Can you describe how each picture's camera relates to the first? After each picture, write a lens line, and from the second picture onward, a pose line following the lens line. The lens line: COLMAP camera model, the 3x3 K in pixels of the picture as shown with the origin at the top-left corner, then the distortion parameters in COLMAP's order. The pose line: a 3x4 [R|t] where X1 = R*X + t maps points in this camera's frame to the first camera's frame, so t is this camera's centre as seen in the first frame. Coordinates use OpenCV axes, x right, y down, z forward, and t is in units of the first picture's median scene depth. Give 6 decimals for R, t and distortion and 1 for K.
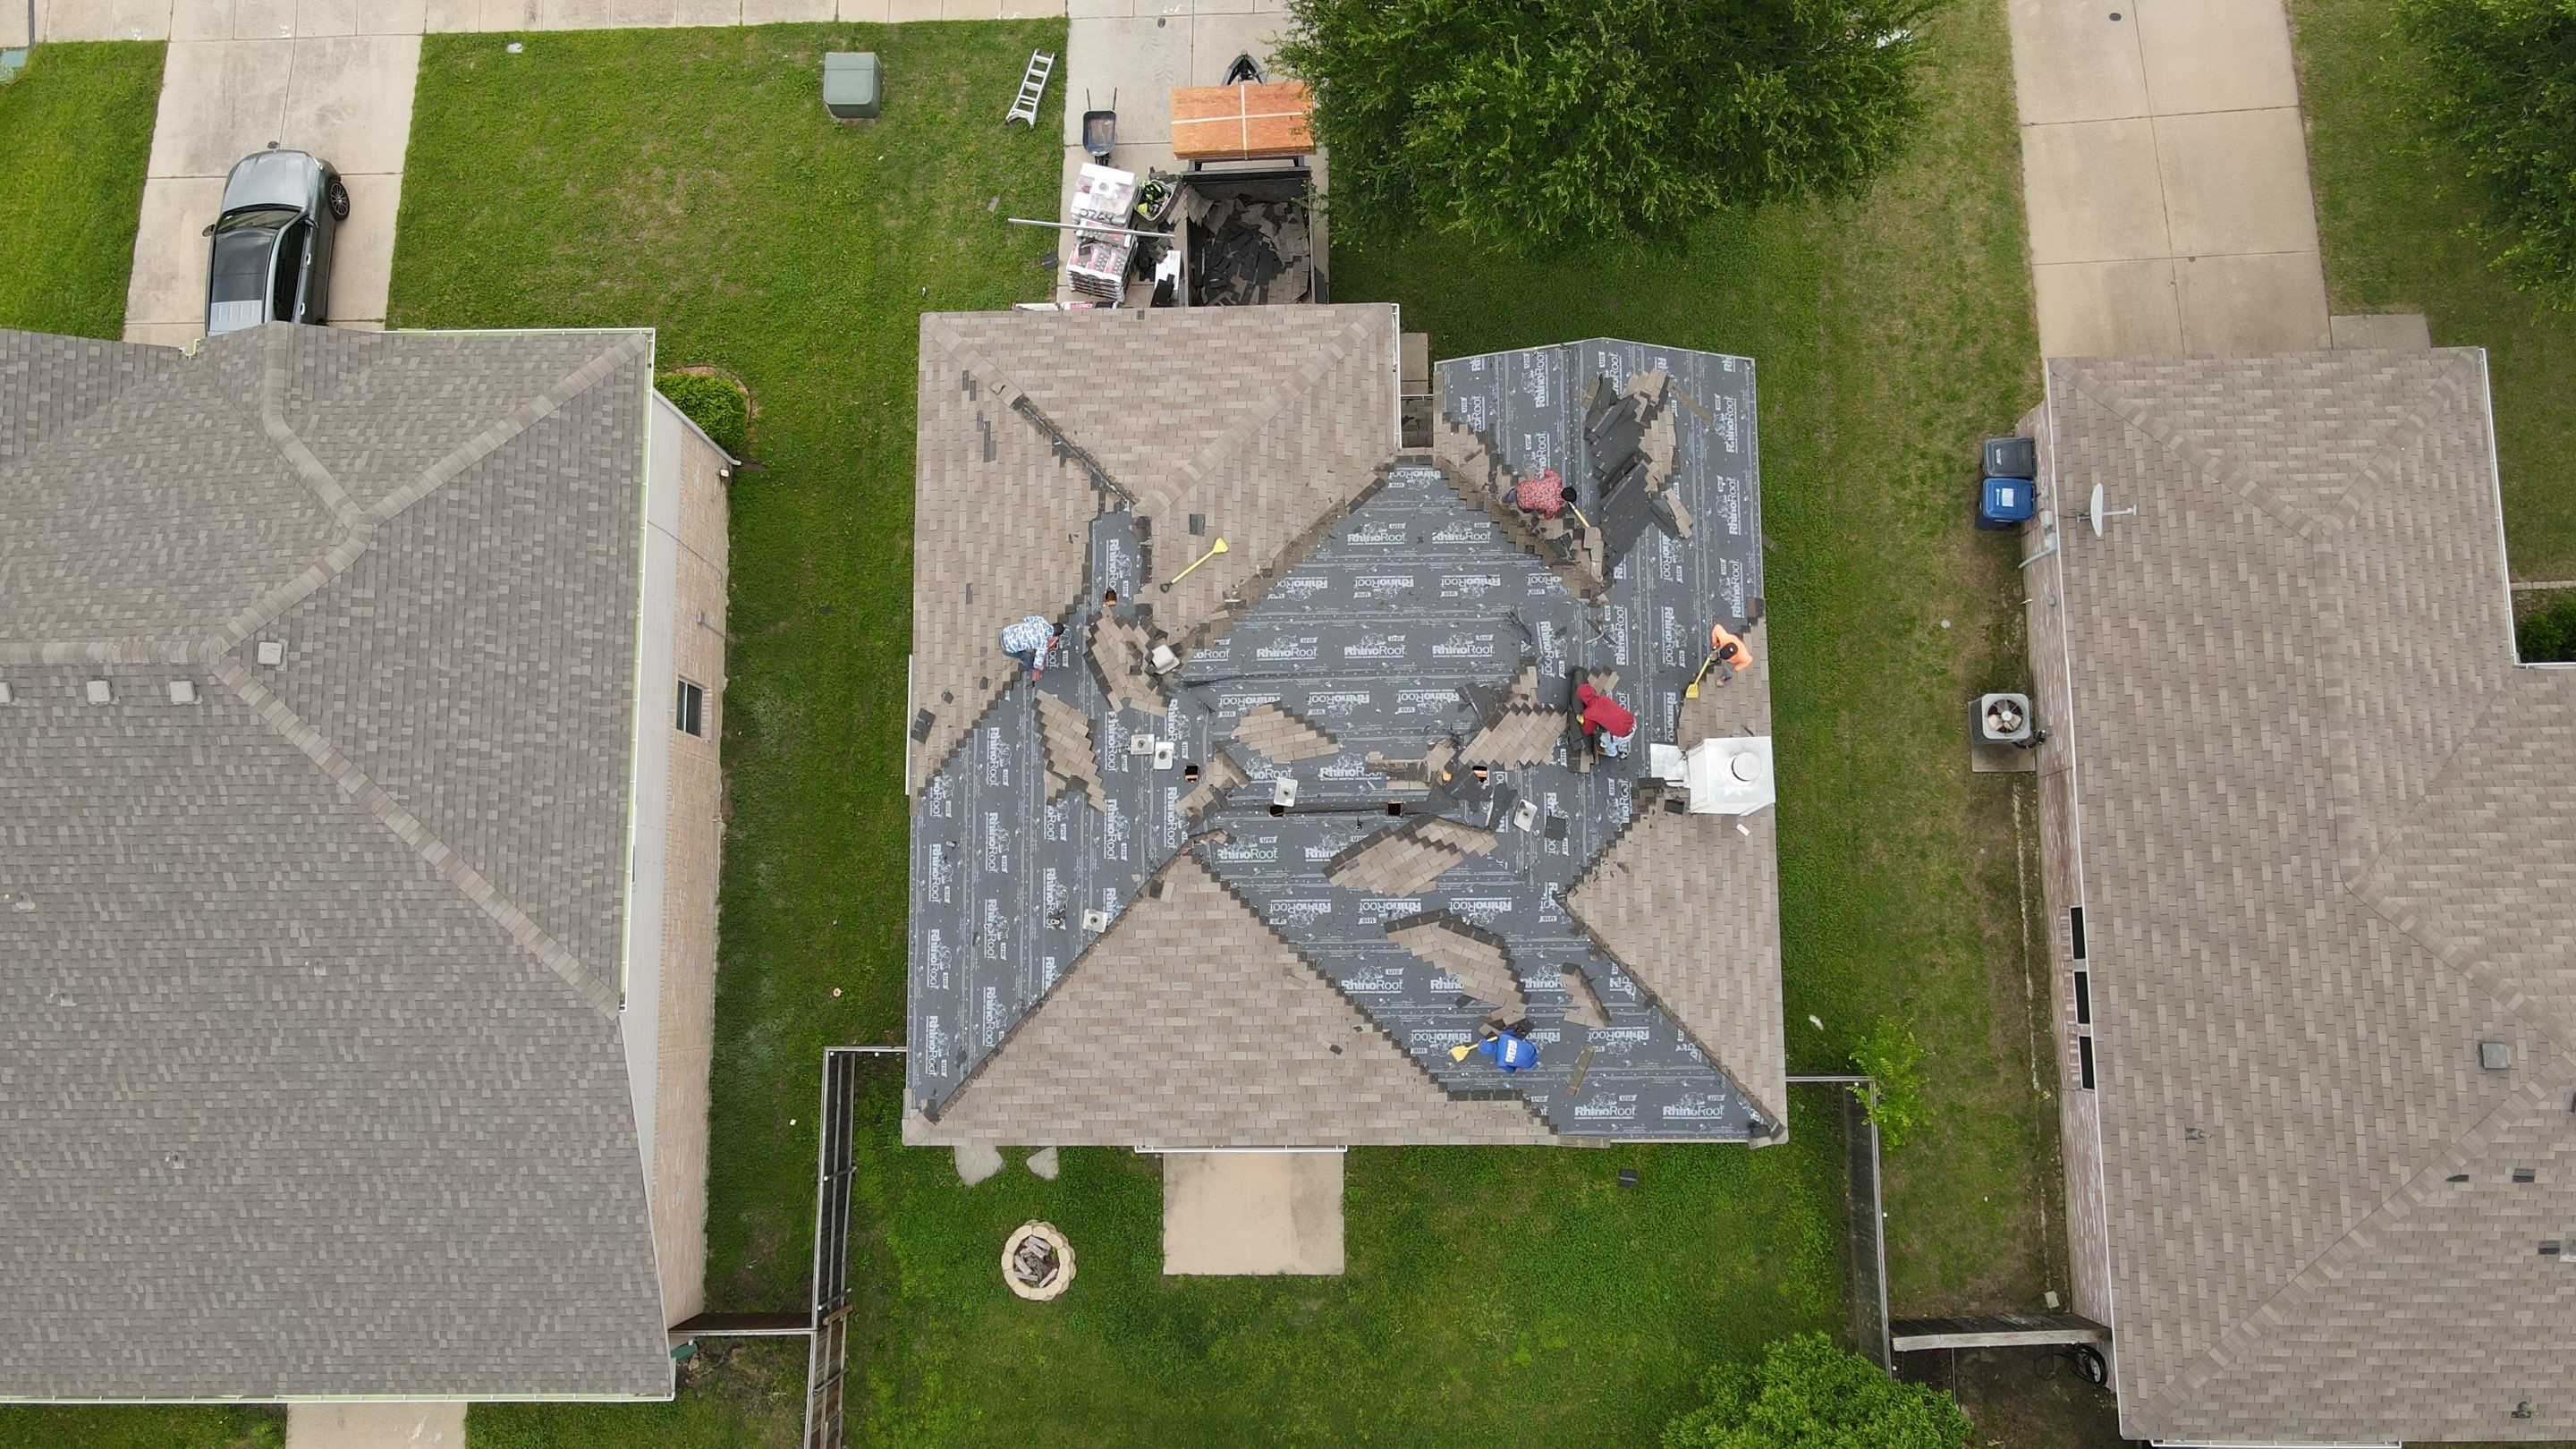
lens RADIAL K [[1908.4, 0, 1271.4], [0, 1908.4, 722.0], [0, 0, 1]] dist [-0.002643, 0.038423]
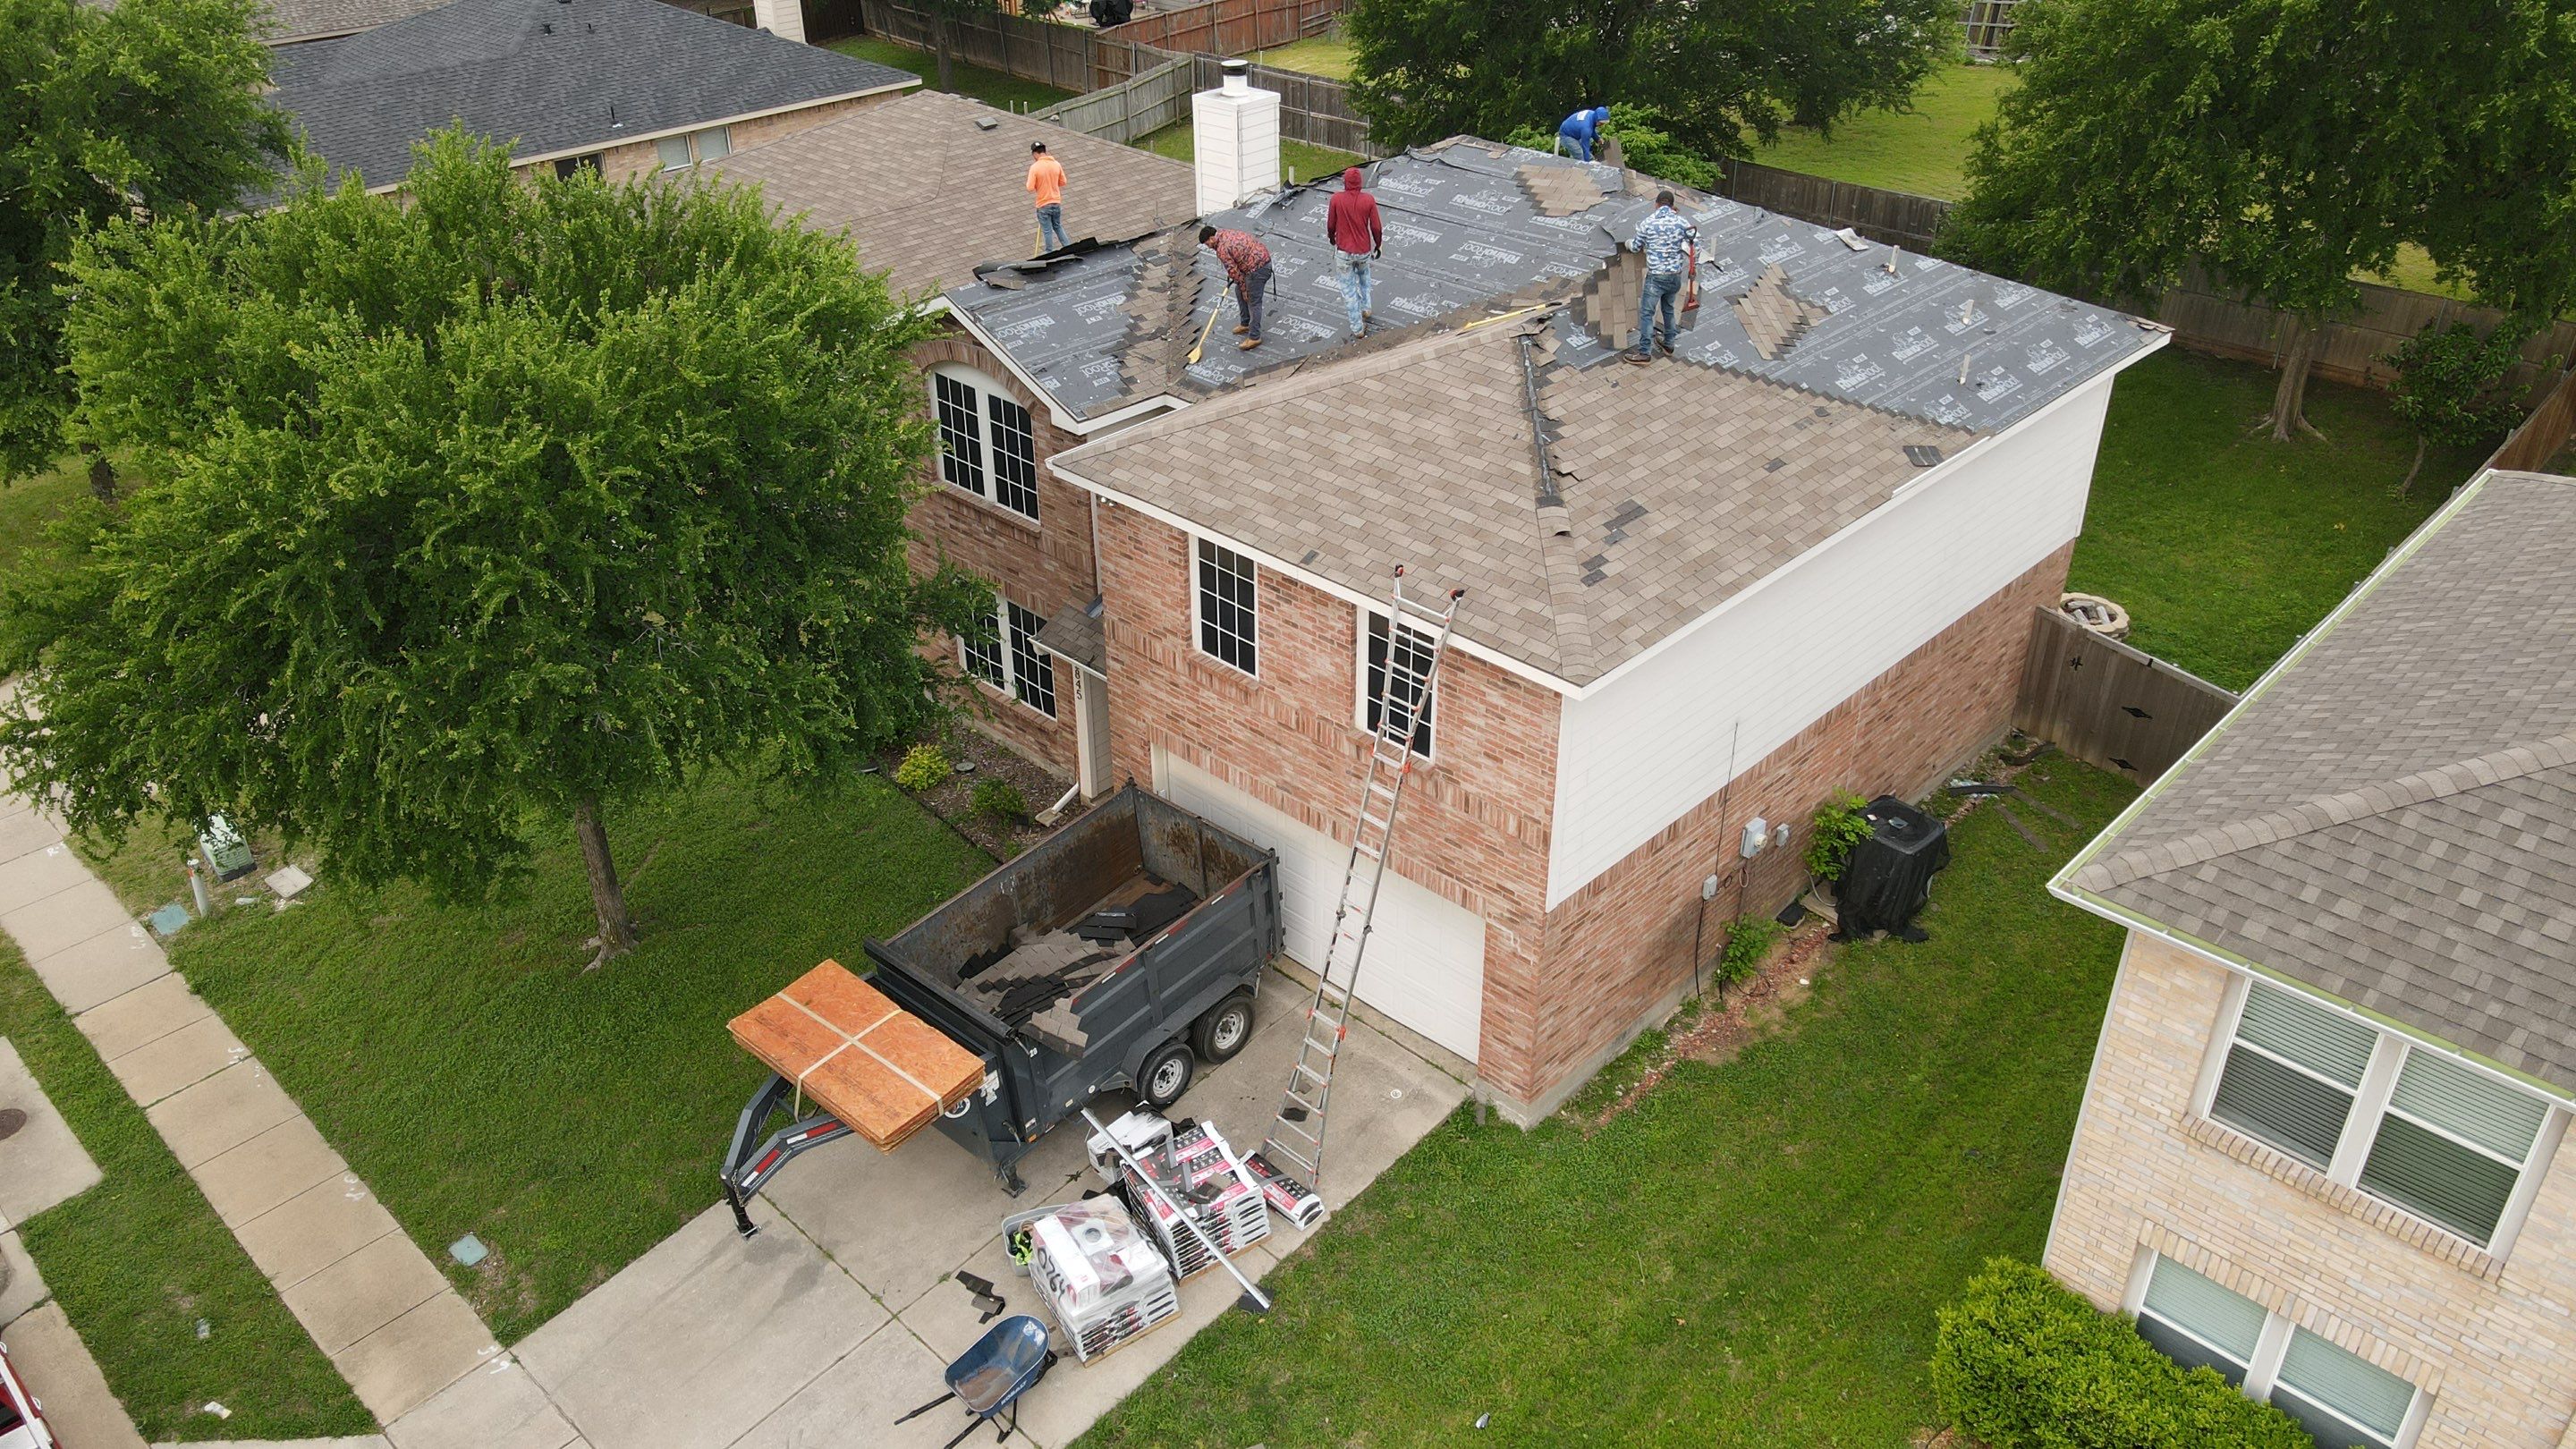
lens RADIAL K [[1908.4, 0, 1271.4], [0, 1908.4, 722.0], [0, 0, 1]] dist [-0.002643, 0.038423]
pose [[-0.708577, -0.313758, 0.632040, -0.436867], [0.703381, -0.242544, 0.668153, -0.601439], [-0.056341, 0.918002, 0.392553, 0.720925]]
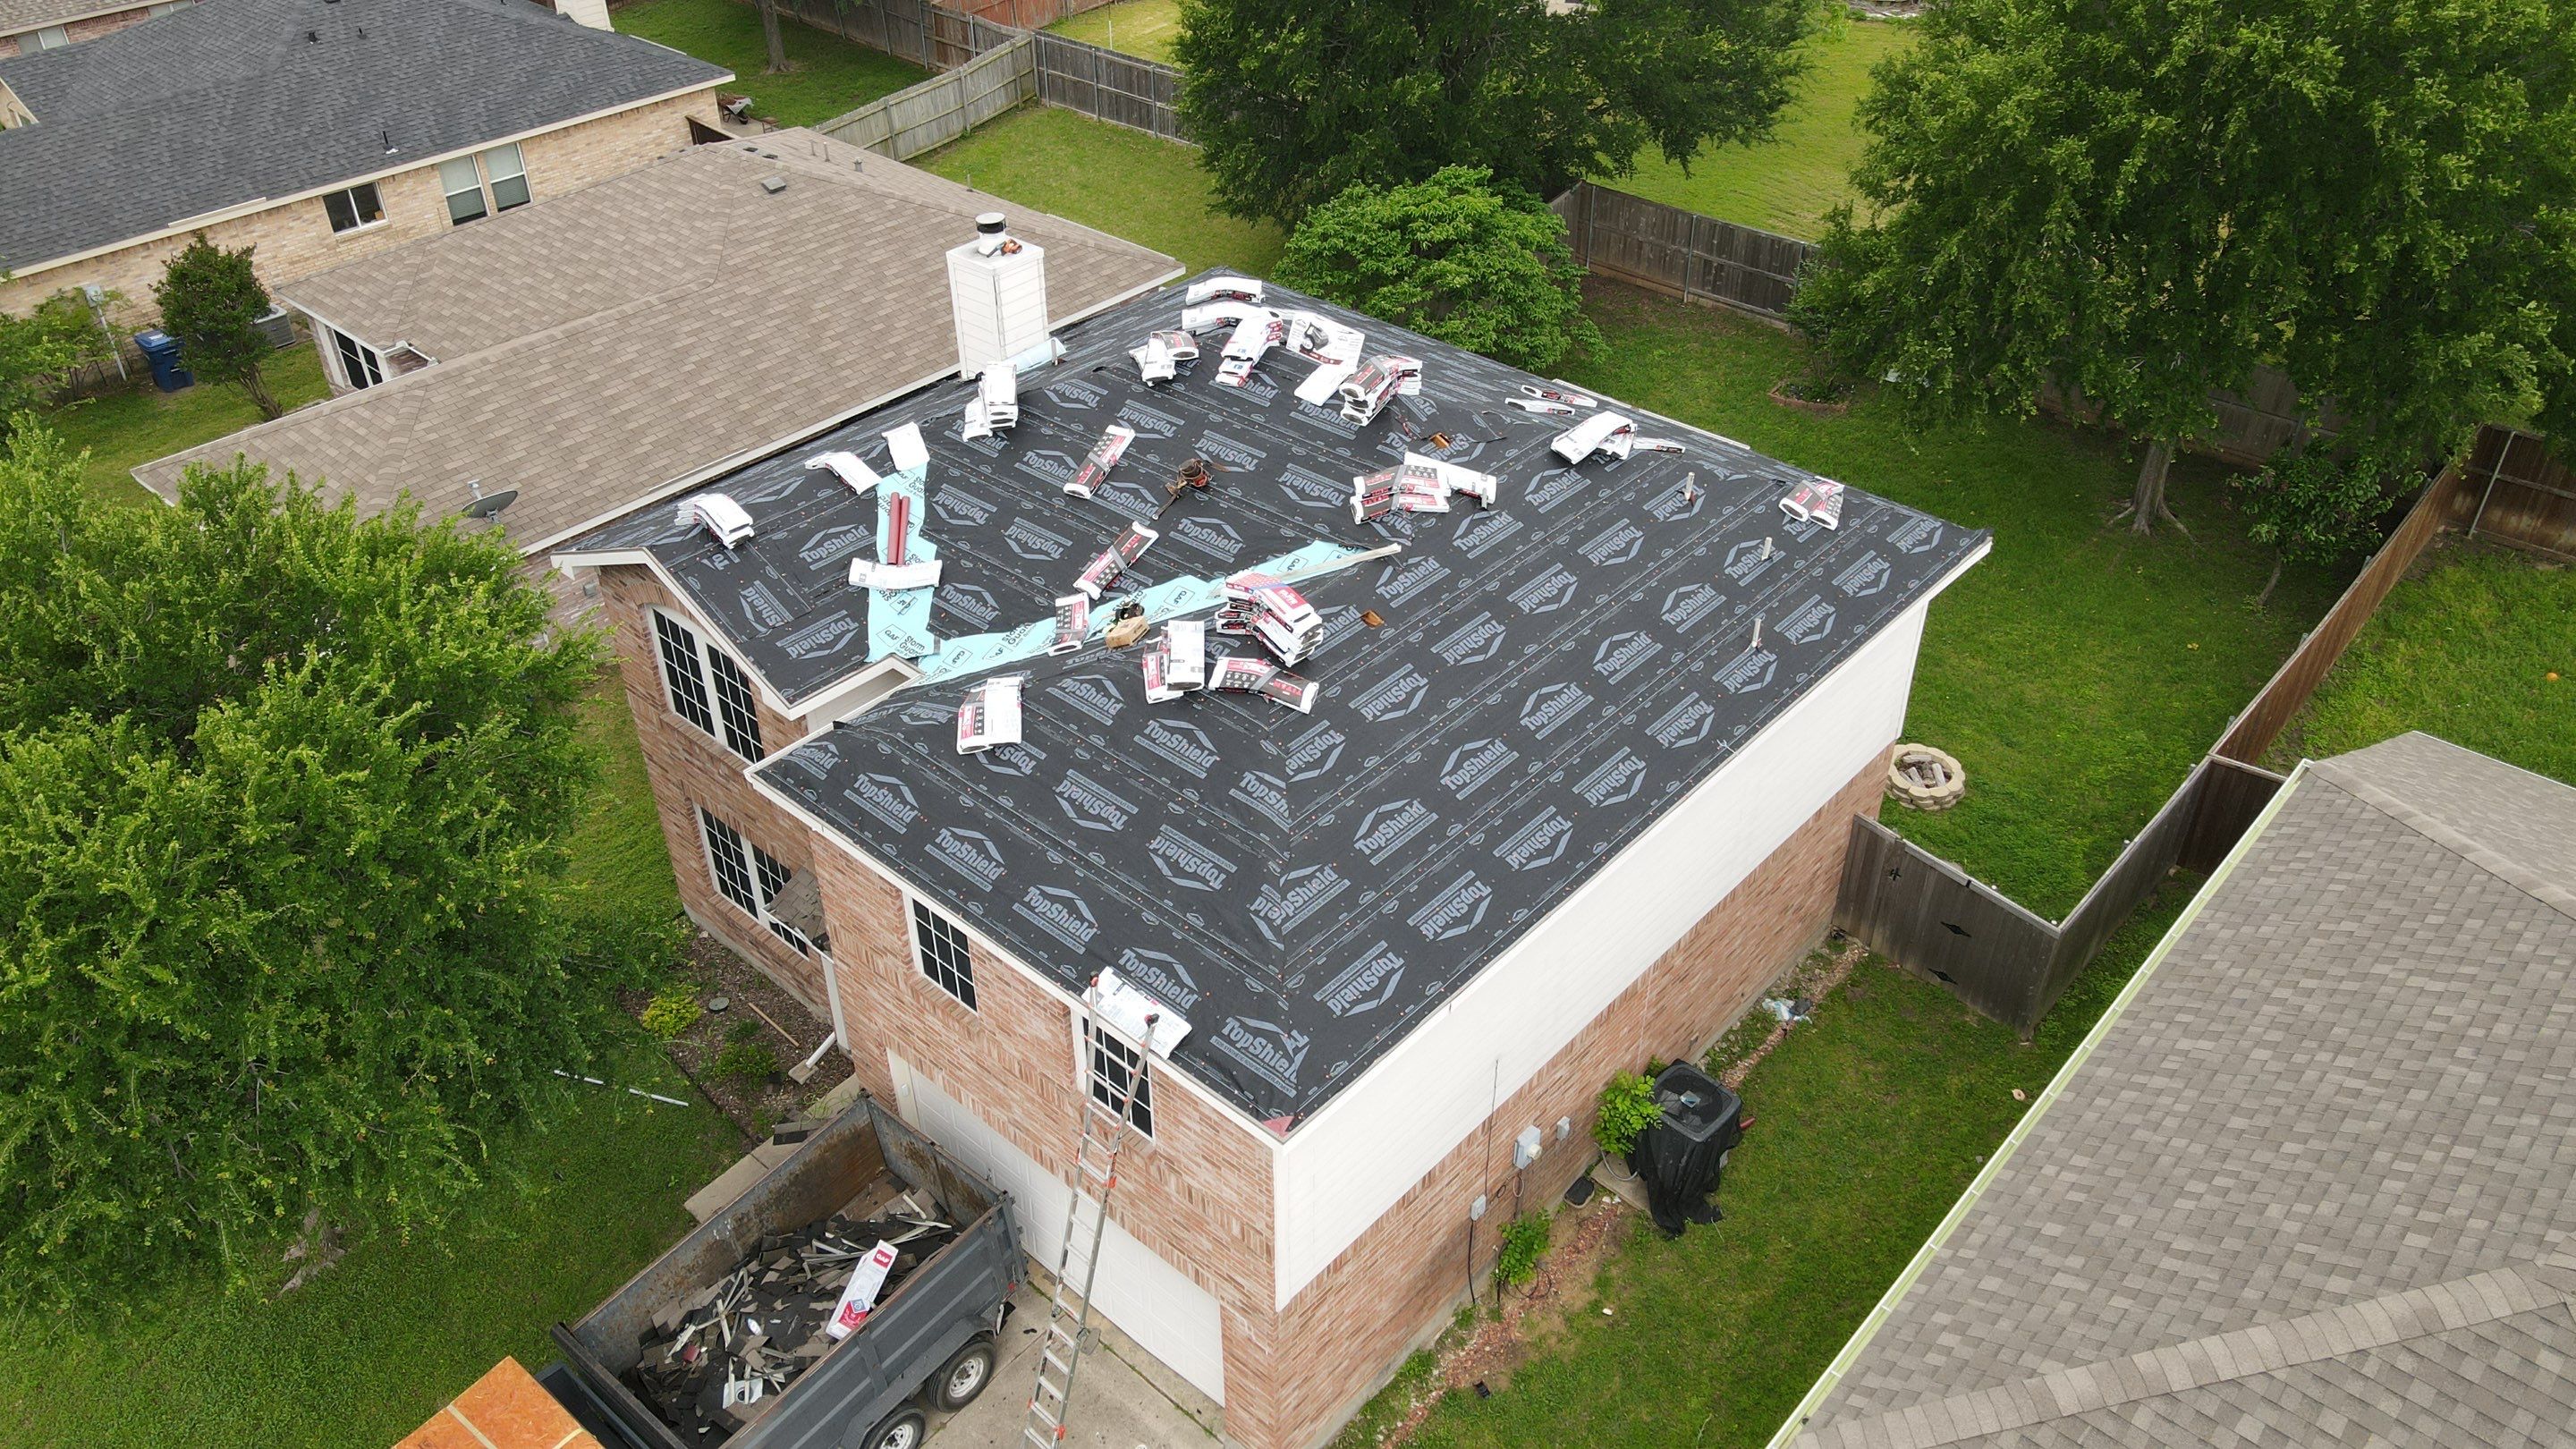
lens RADIAL K [[1908.4, 0, 1271.4], [0, 1908.4, 722.0], [0, 0, 1]] dist [-0.002643, 0.038423]
pose [[-0.732653, -0.352698, 0.582086, -0.400421], [0.678676, -0.314296, 0.663790, -0.474929], [-0.051170, 0.881375, 0.469638, 0.599585]]
